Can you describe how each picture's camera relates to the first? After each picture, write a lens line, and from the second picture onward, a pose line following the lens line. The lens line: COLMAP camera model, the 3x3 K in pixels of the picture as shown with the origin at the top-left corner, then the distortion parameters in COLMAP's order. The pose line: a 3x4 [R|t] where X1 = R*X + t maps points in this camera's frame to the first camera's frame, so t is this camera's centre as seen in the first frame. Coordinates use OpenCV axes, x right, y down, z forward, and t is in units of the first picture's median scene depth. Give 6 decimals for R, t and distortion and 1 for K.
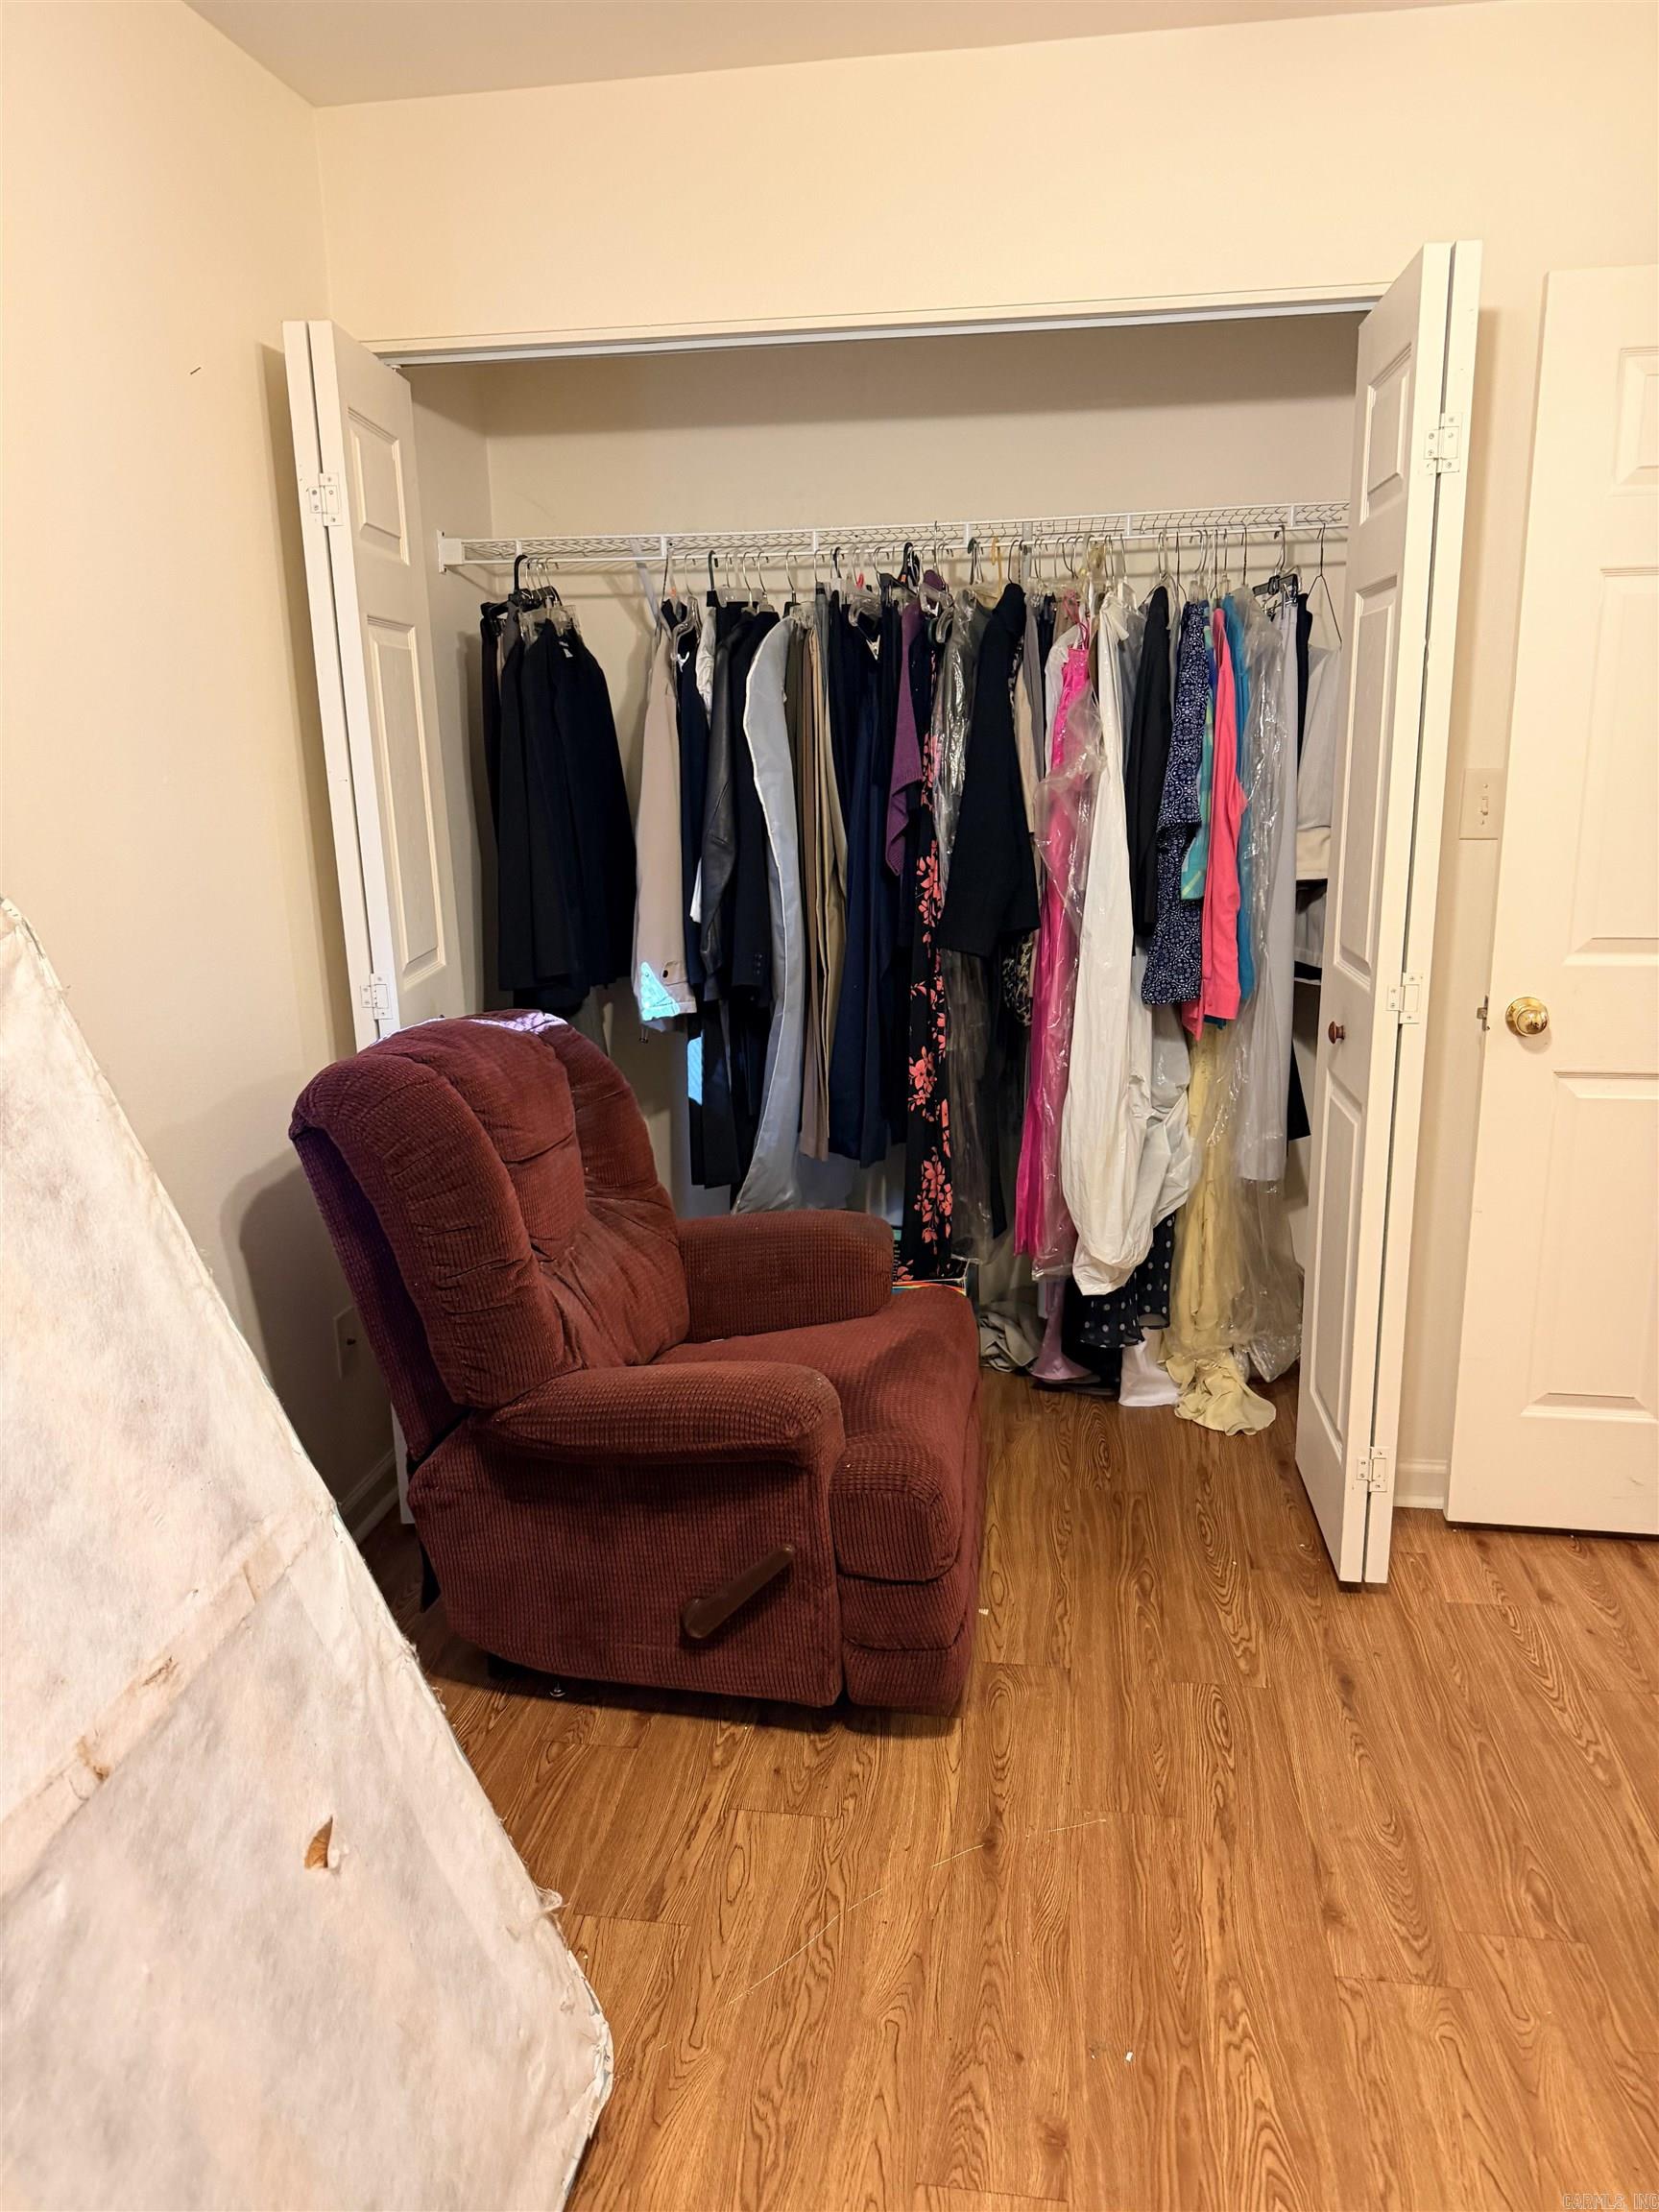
lens RADIAL K [[1601.4, 0, 835.9], [0, 1601.4, 1107.5], [0, 0, 1]] dist [0.009312, -0.004660]
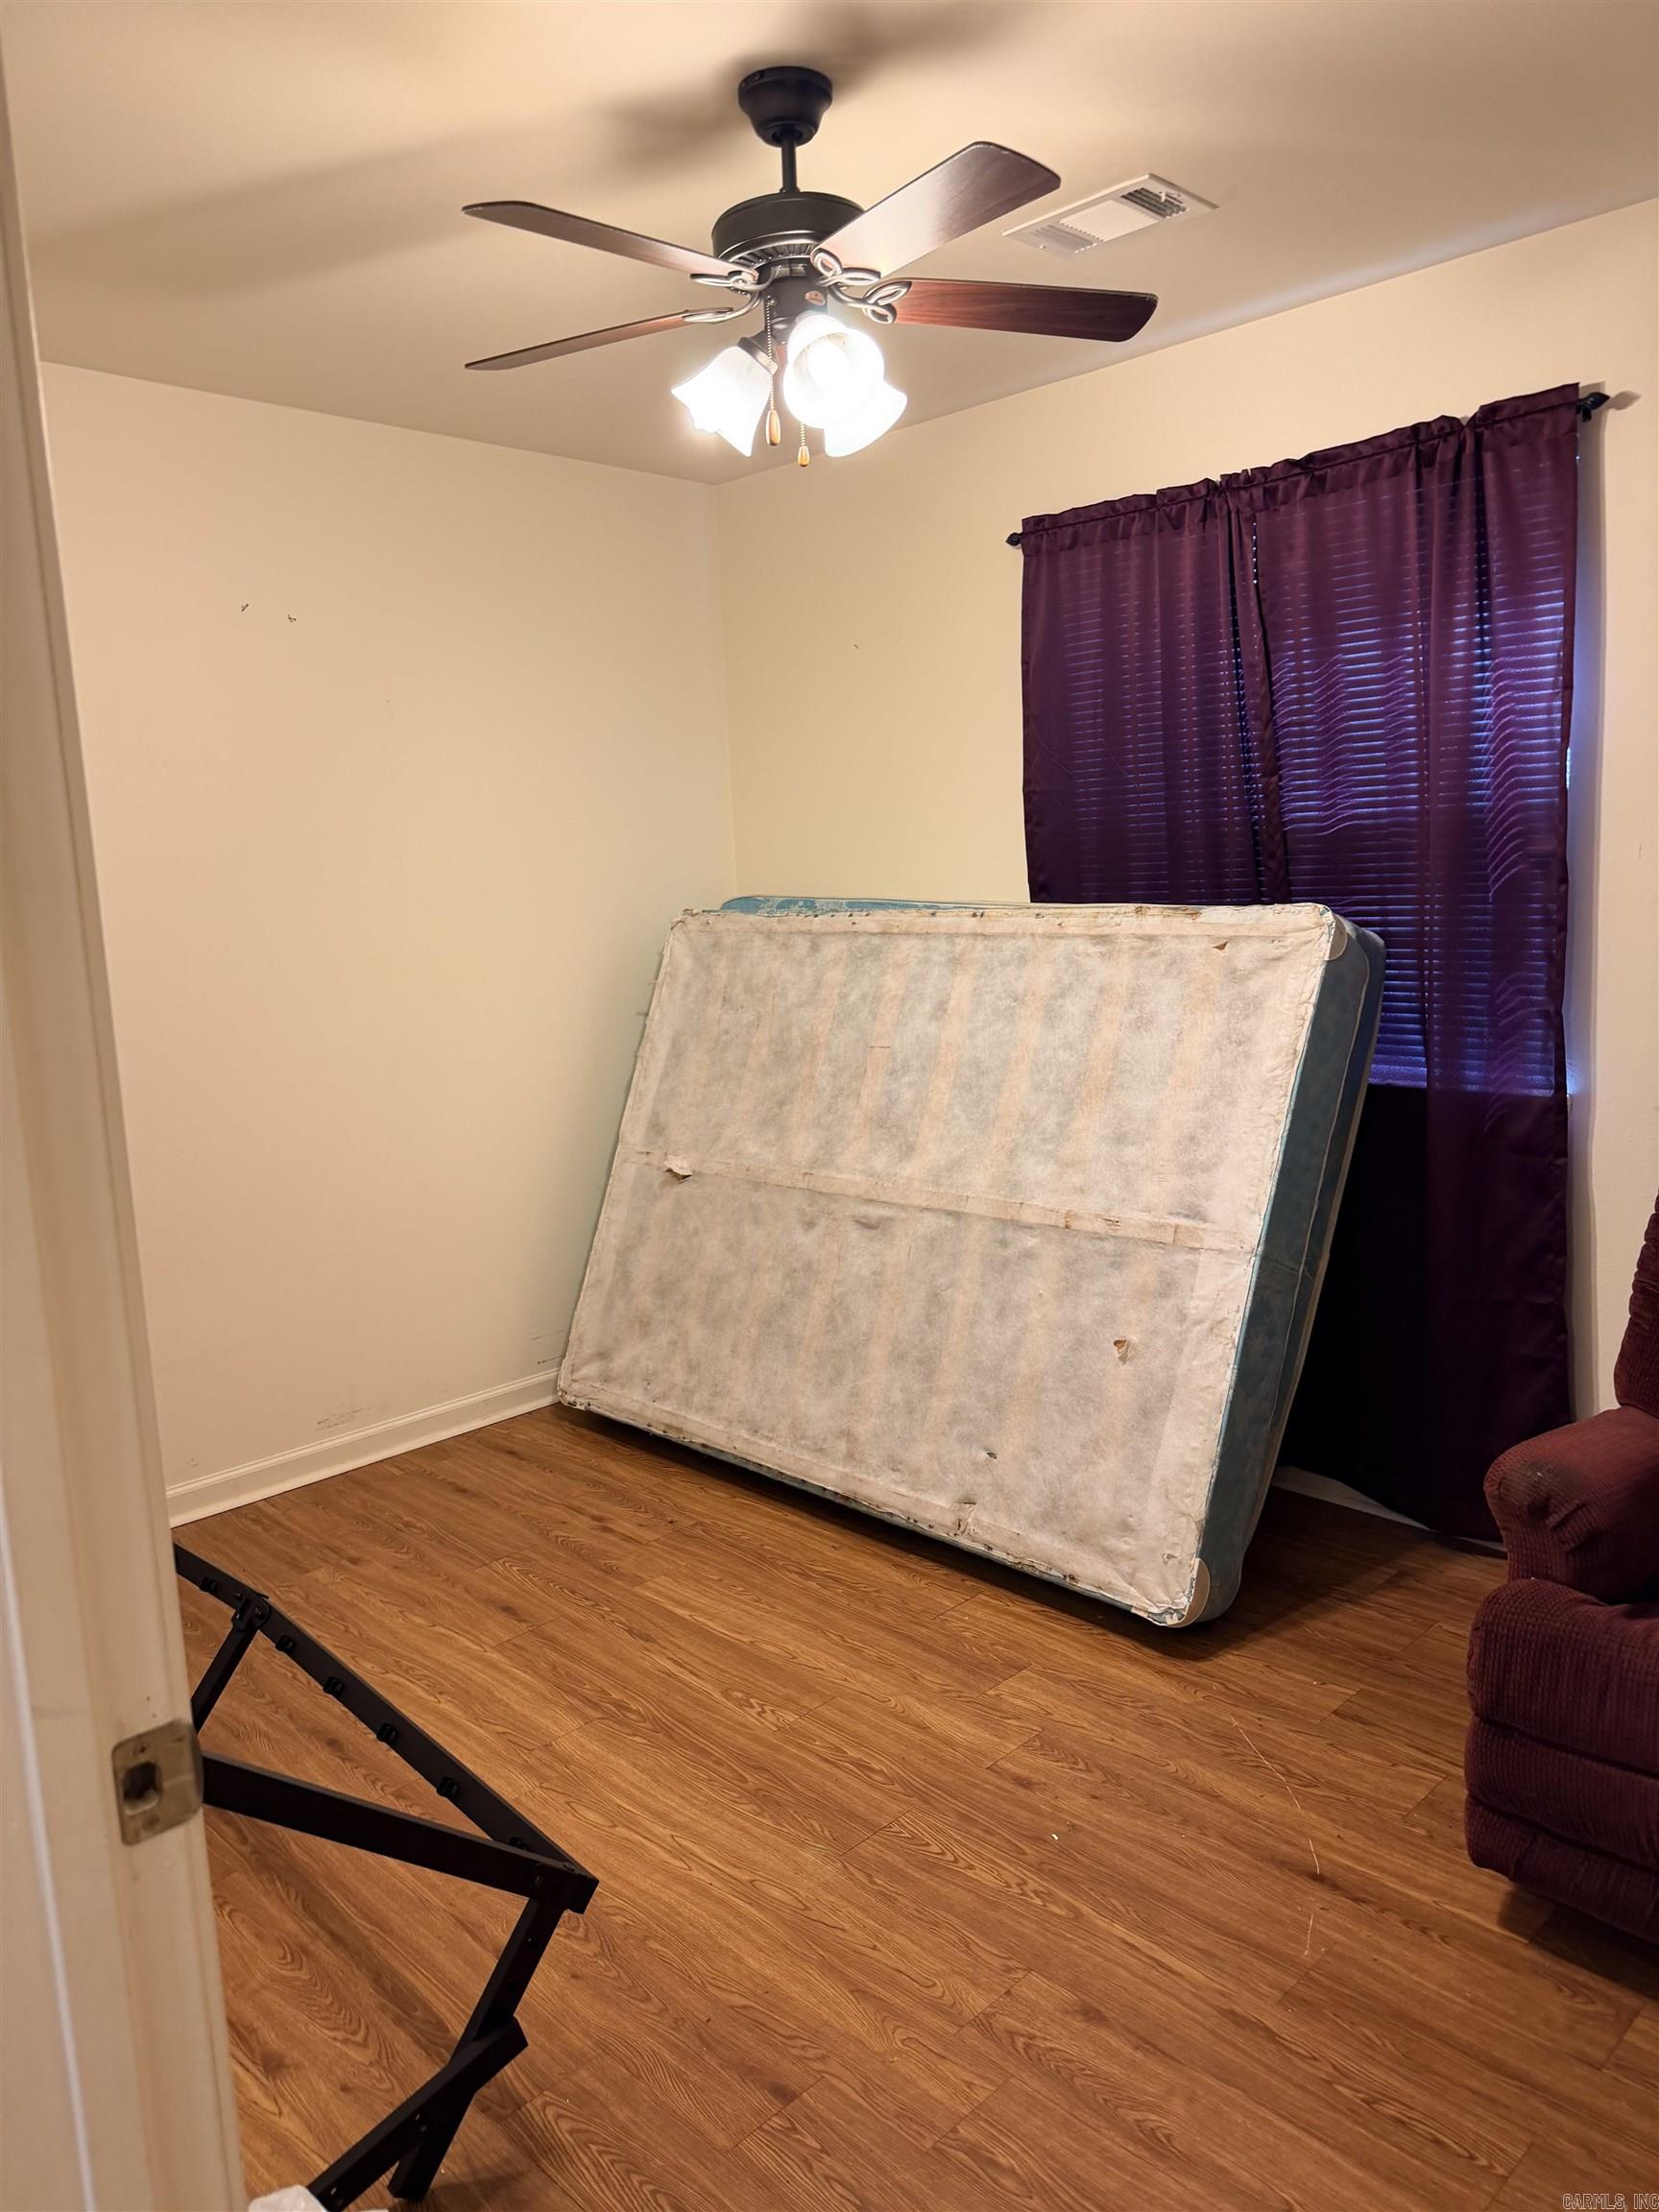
lens RADIAL K [[1601.4, 0, 832.9], [0, 1601.4, 1102.1], [0, 0, 1]] dist [0.009312, -0.004660]
pose [[-0.605004, 0.158433, -0.780301, 1.201842], [-0.136736, 0.944771, 0.297845, -0.343310], [0.784394, 0.286893, -0.549926, 1.377289]]
